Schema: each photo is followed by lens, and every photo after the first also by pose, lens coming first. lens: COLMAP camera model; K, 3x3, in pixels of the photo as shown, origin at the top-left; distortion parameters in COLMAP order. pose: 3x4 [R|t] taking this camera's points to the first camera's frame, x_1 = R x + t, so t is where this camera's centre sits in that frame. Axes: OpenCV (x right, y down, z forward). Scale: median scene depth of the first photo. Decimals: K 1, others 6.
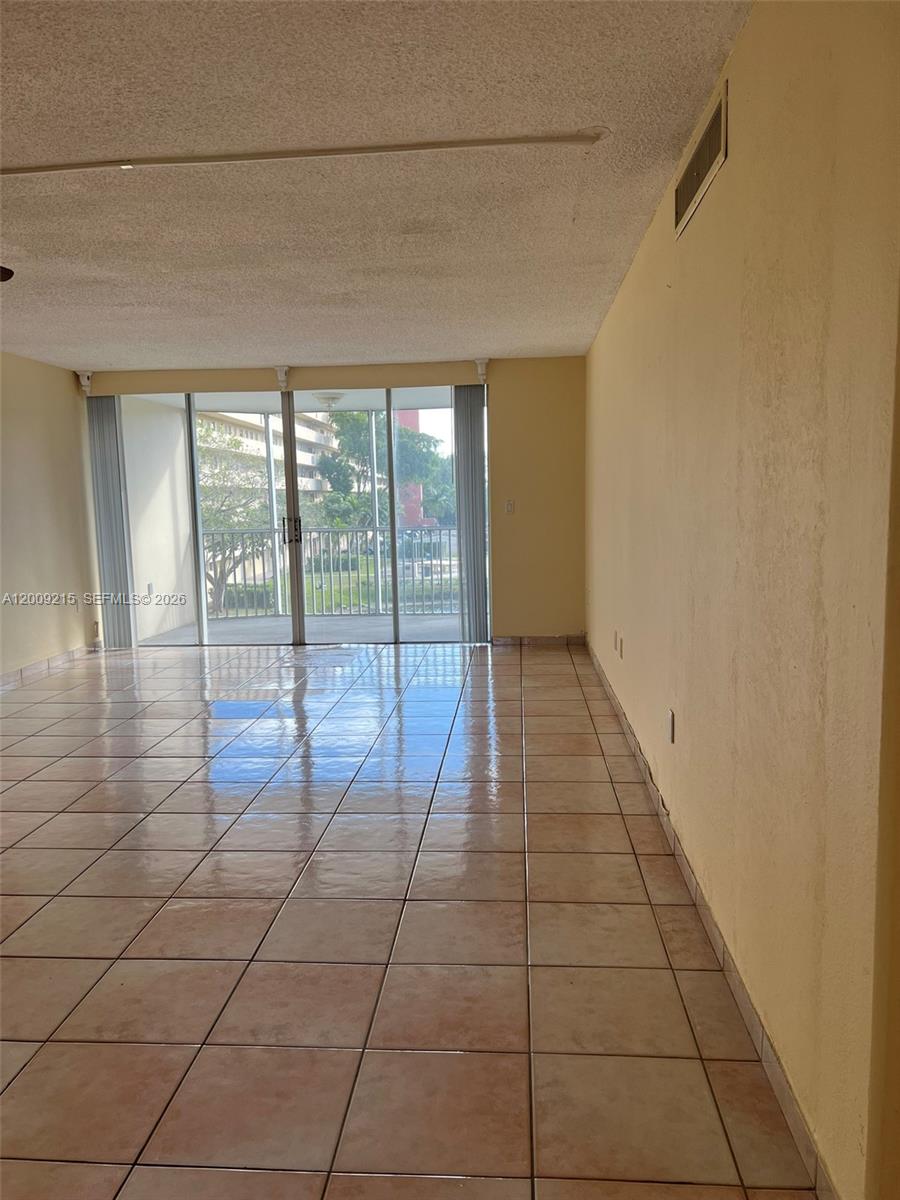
lens RADIAL K [[891.1, 0, 446.5], [0, 891.1, 592.0], [0, 0, 1]] dist [0.010974, -0.002665]
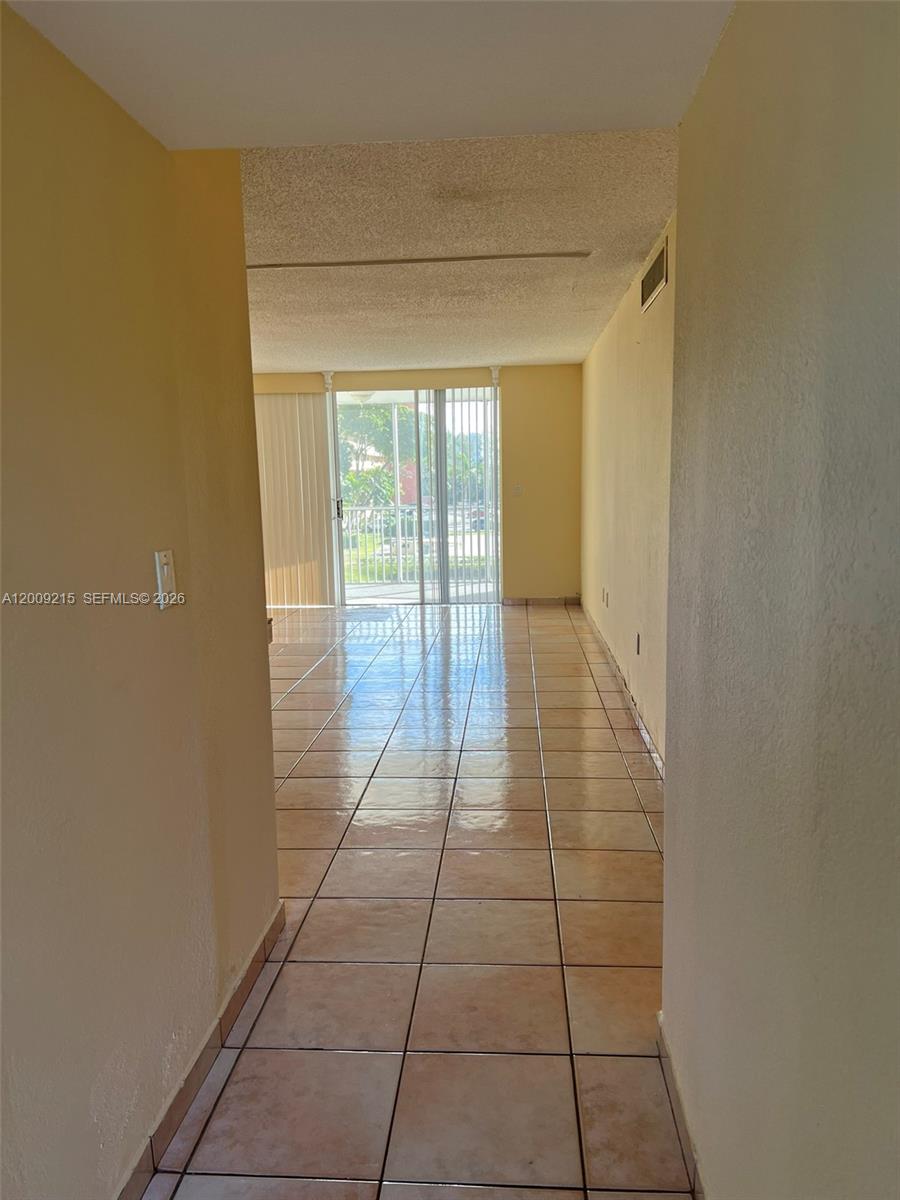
lens RADIAL K [[891.1, 0, 454.1], [0, 891.1, 606.0], [0, 0, 1]] dist [0.010974, -0.002665]
pose [[0.999912, -0.000879, 0.013226, -0.034094], [0.000349, 0.999197, 0.040069, 0.014217], [-0.013250, -0.040061, 0.999109, -0.224450]]
